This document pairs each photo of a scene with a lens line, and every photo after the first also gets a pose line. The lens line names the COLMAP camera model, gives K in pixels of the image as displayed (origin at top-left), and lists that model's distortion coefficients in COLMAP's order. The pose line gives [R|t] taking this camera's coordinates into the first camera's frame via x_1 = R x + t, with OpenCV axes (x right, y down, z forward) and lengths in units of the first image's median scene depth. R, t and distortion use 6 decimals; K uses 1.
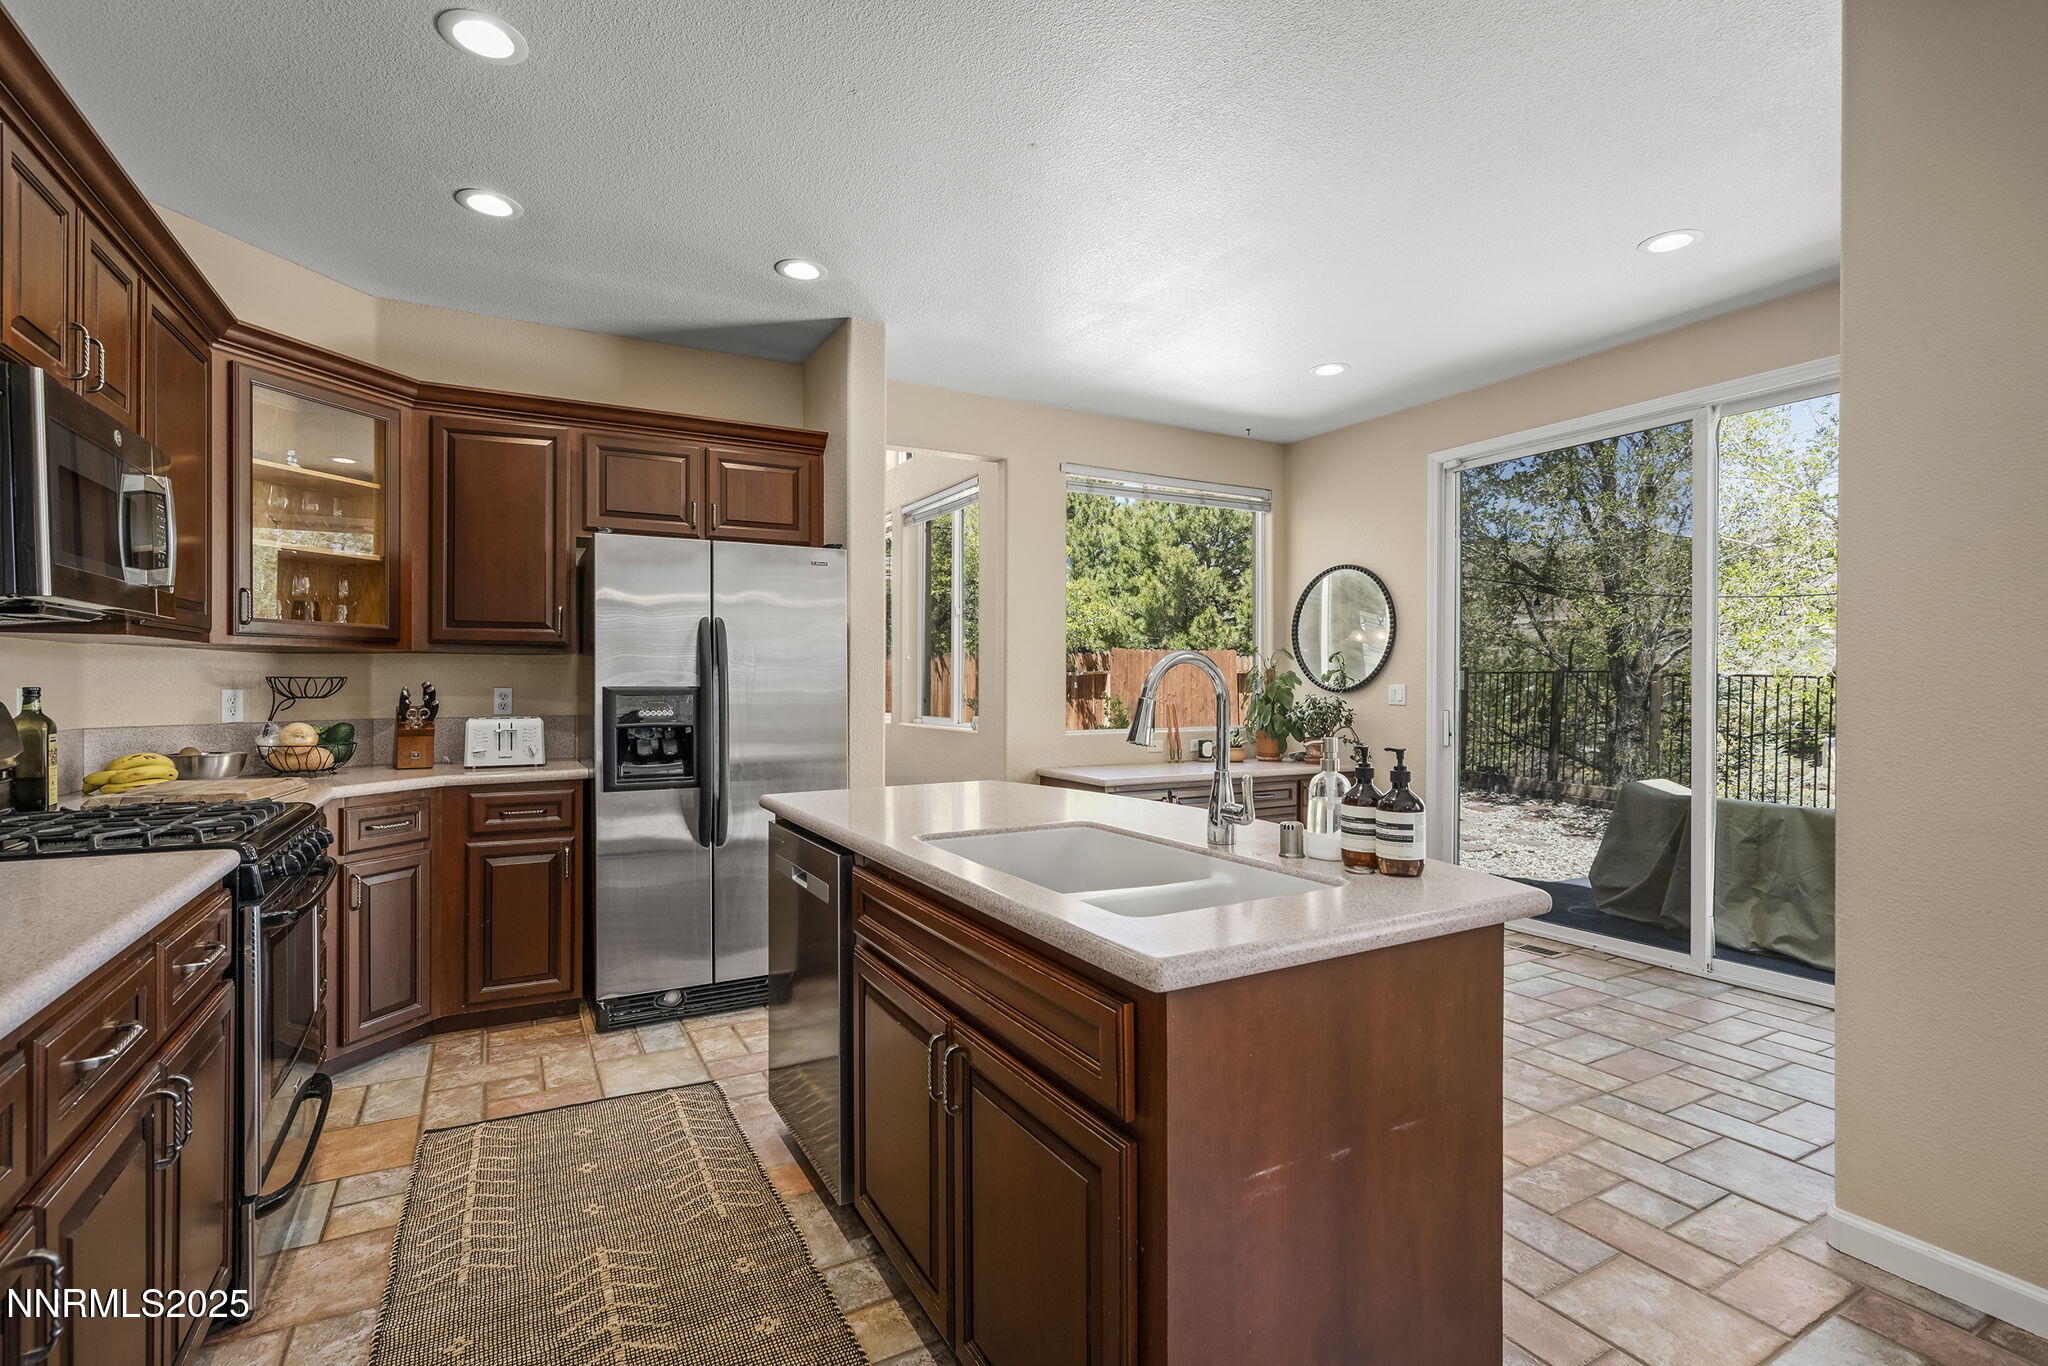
lens RADIAL K [[938.8, 0, 1024.0], [0, 938.8, 683.0], [0, 0, 1]] dist [0.000850, 0.000028]
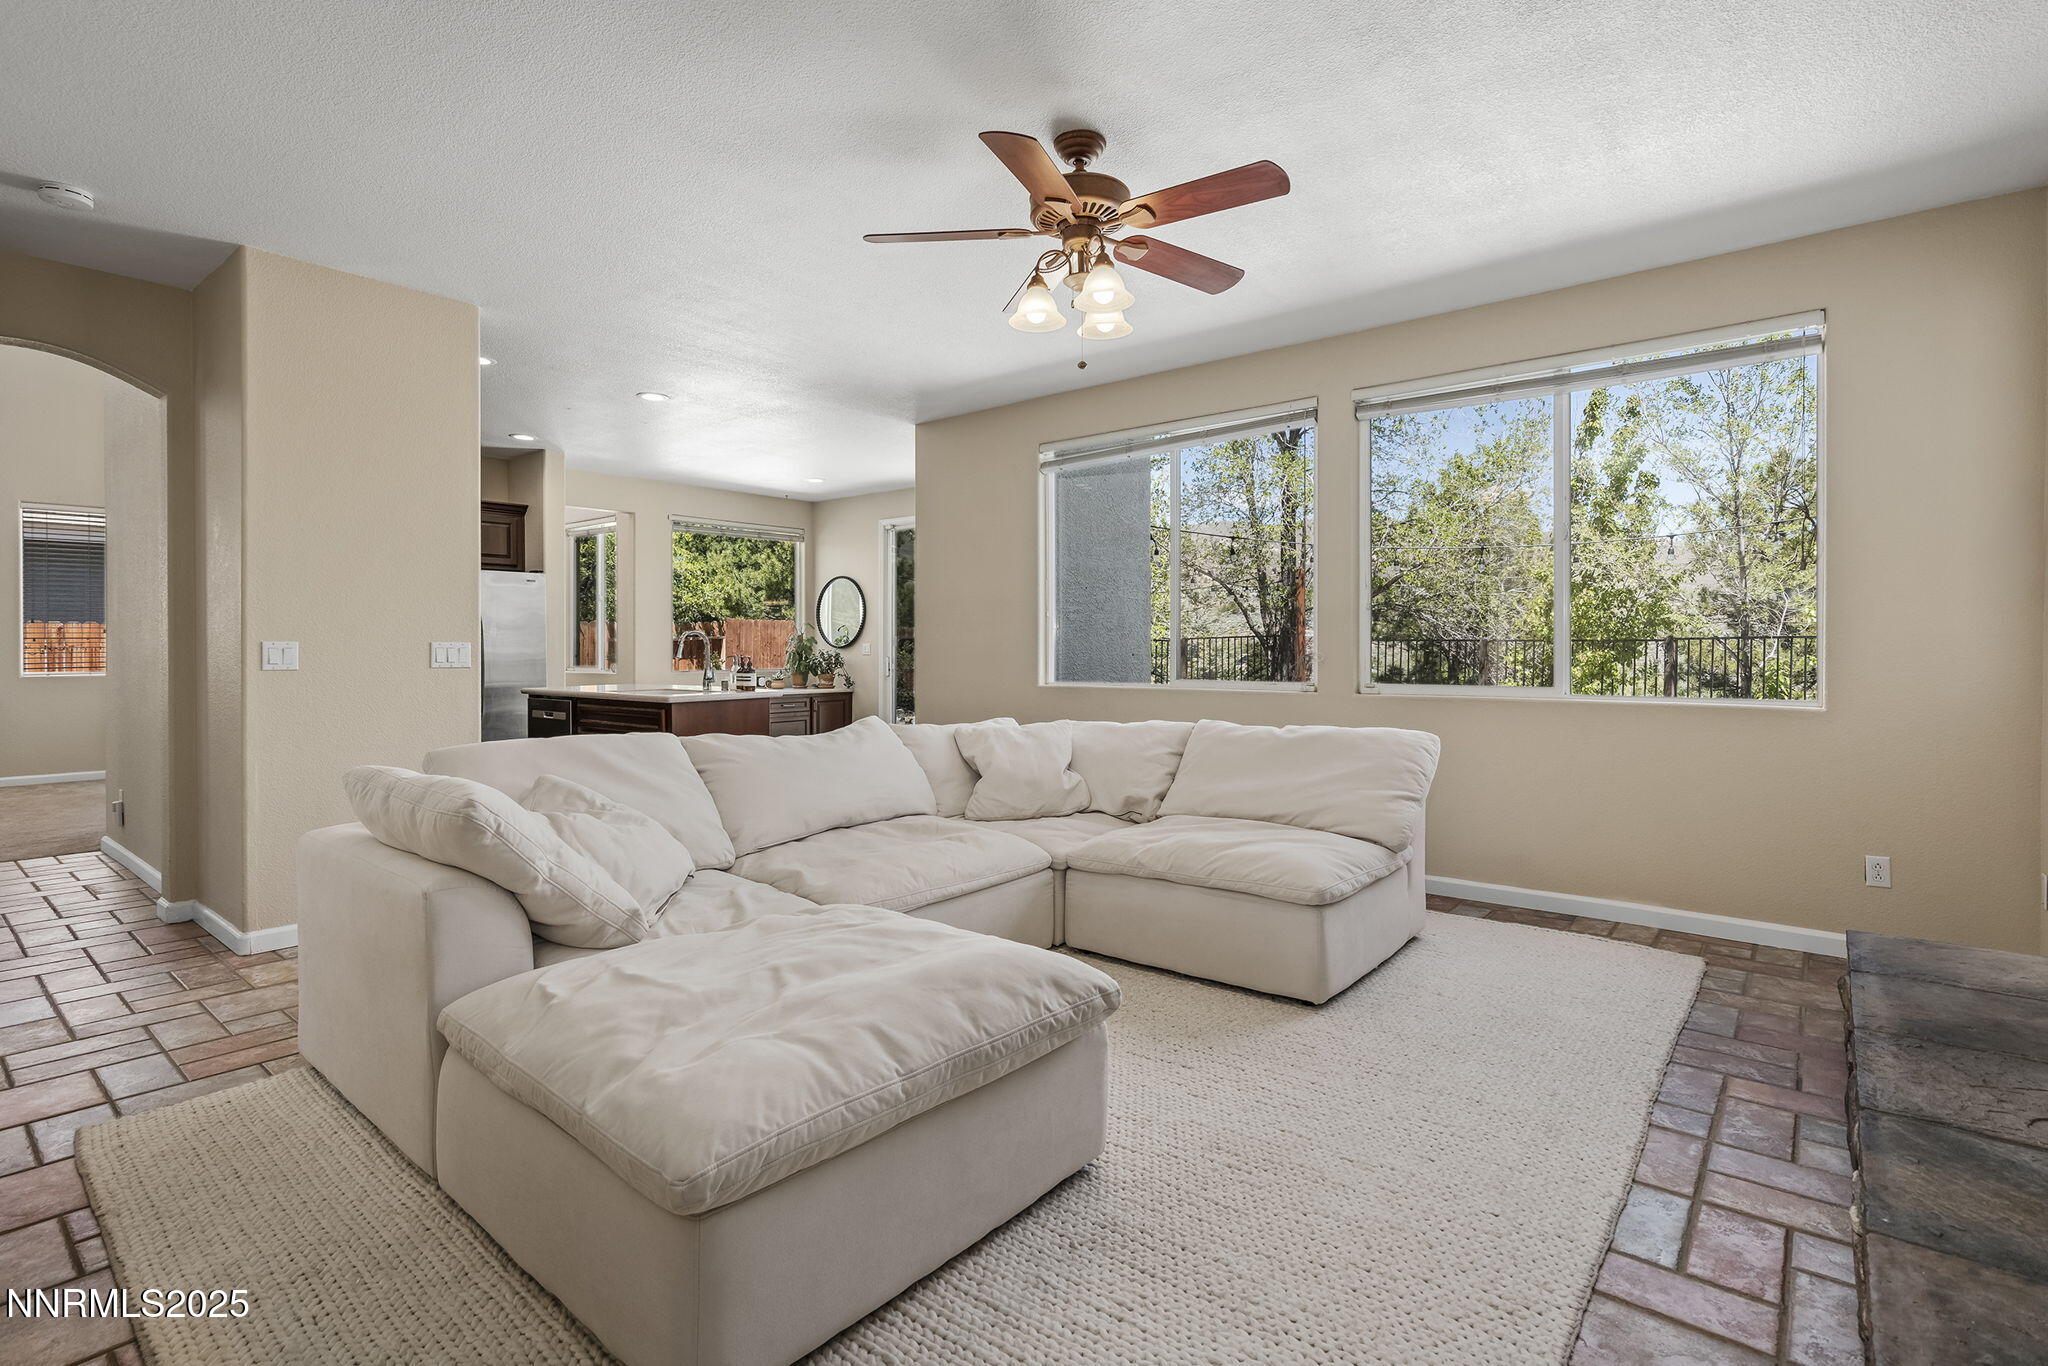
lens RADIAL K [[999.9, 0, 1048.8], [0, 999.9, 644.9], [0, 0, 1]] dist [0.002862, 0.000147]
pose [[0.931378, -0.002066, 0.364047, 0.018382], [0.003830, 0.999984, -0.004123, 0.012284], [-0.364033, 0.005234, 0.931371, -0.862229]]
